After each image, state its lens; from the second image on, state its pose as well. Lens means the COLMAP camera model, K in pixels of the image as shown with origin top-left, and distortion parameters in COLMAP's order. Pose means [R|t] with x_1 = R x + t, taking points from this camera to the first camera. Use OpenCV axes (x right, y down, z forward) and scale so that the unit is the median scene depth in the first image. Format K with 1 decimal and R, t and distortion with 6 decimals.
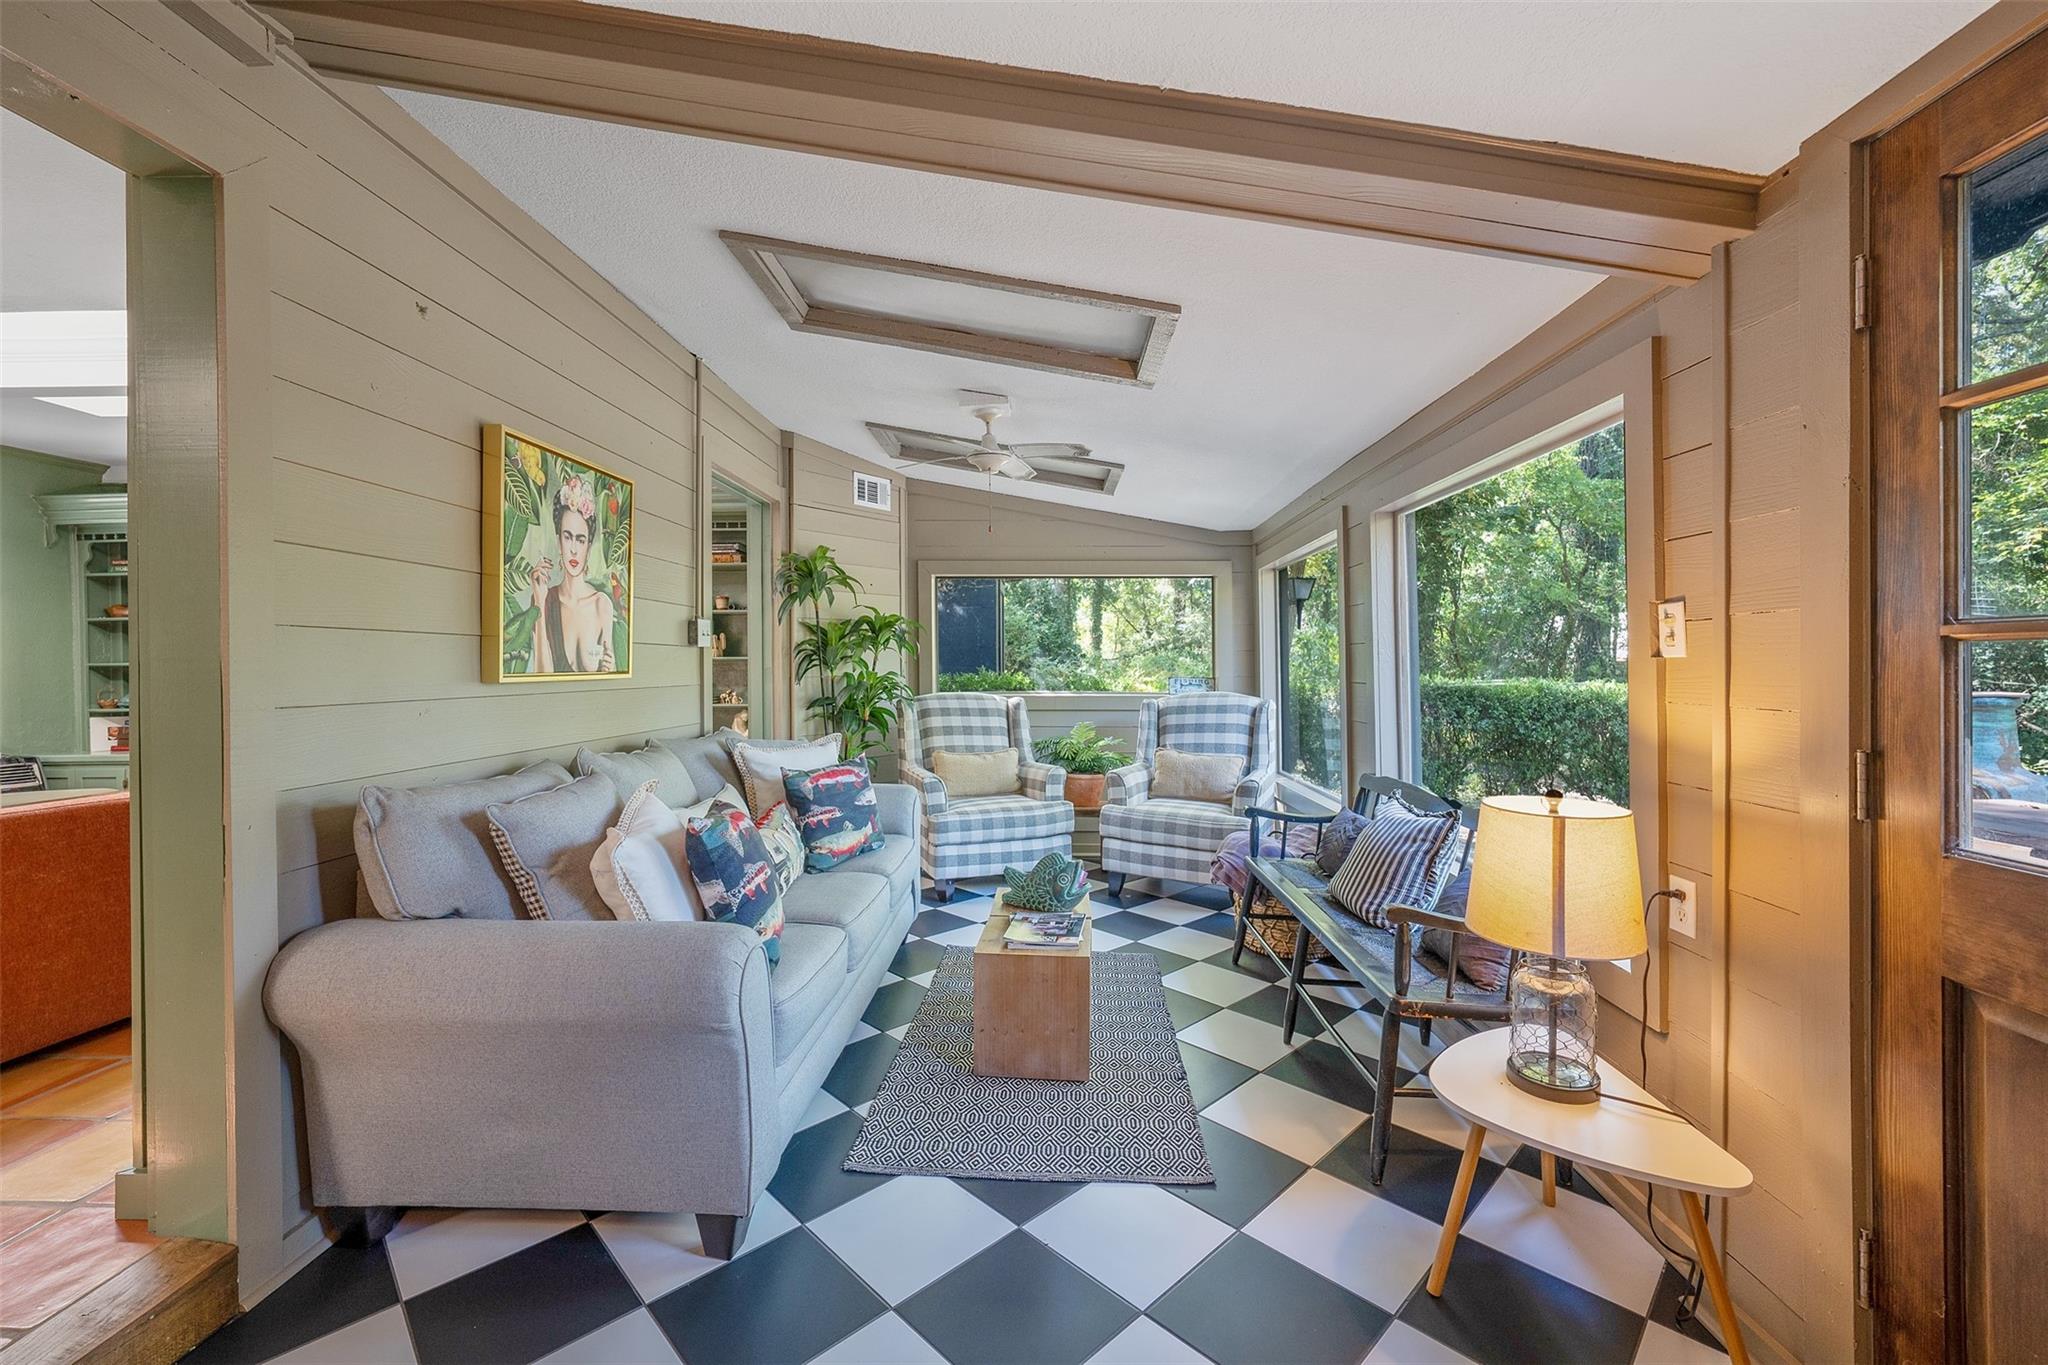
lens RADIAL K [[795.9, 0, 1023.9], [0, 795.9, 665.1], [0, 0, 1]] dist [-0.019490, -0.000070]
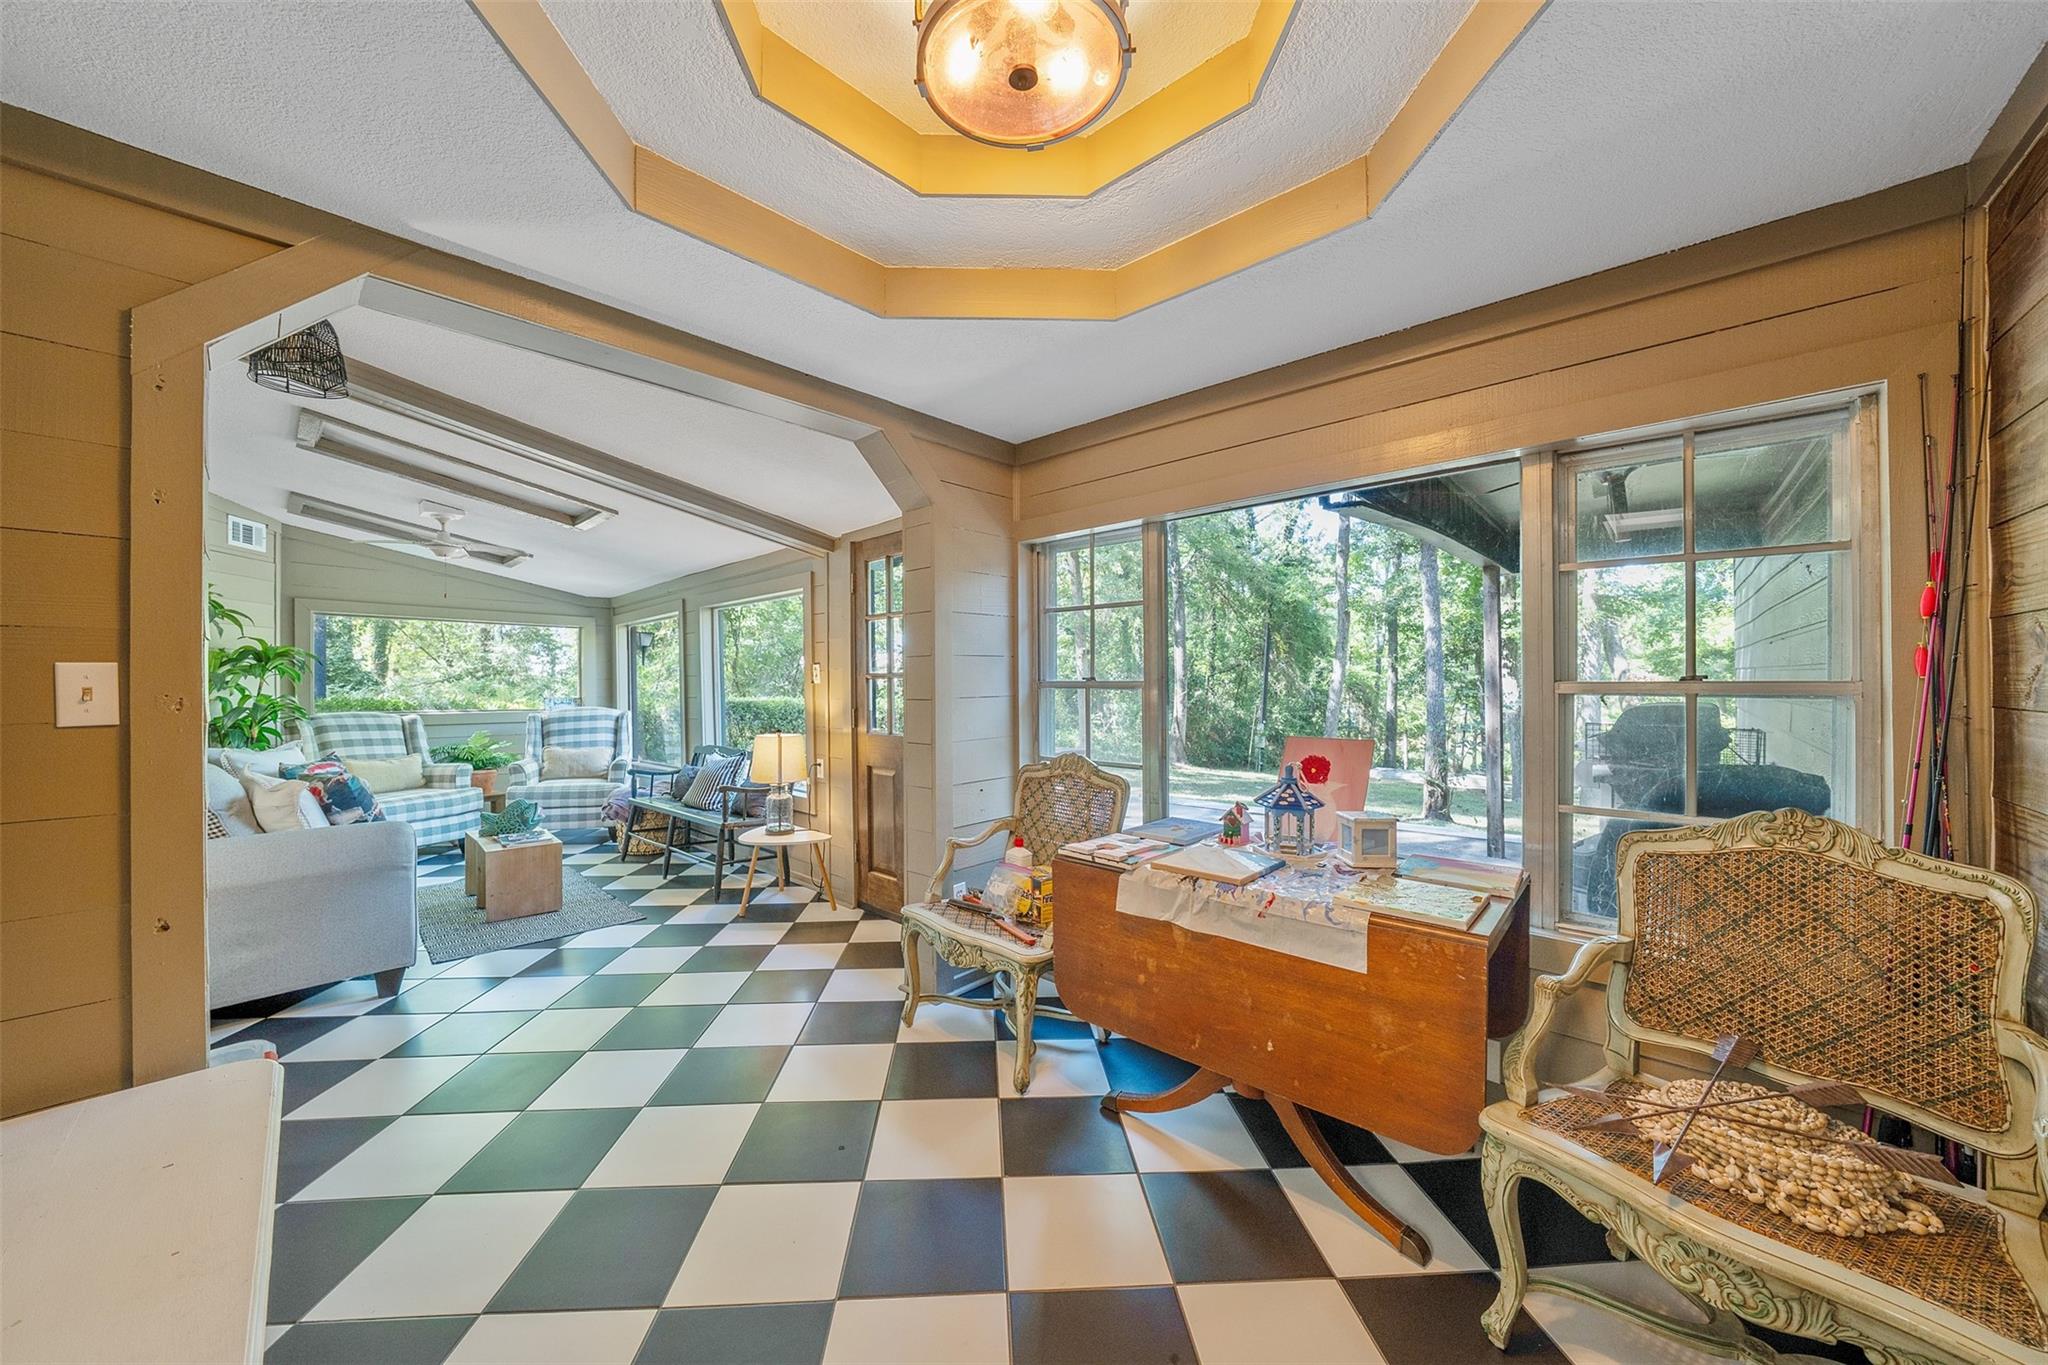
lens RADIAL K [[728.4, 0, 1024.0], [0, 728.4, 682.5], [0, 0, 1]] dist [0.000104, 0.000020]
pose [[0.636987, 0.003502, 0.770866, -0.300857], [0.007024, 0.999922, -0.010346, 0.008562], [-0.770842, 0.012005, 0.636913, -0.515641]]
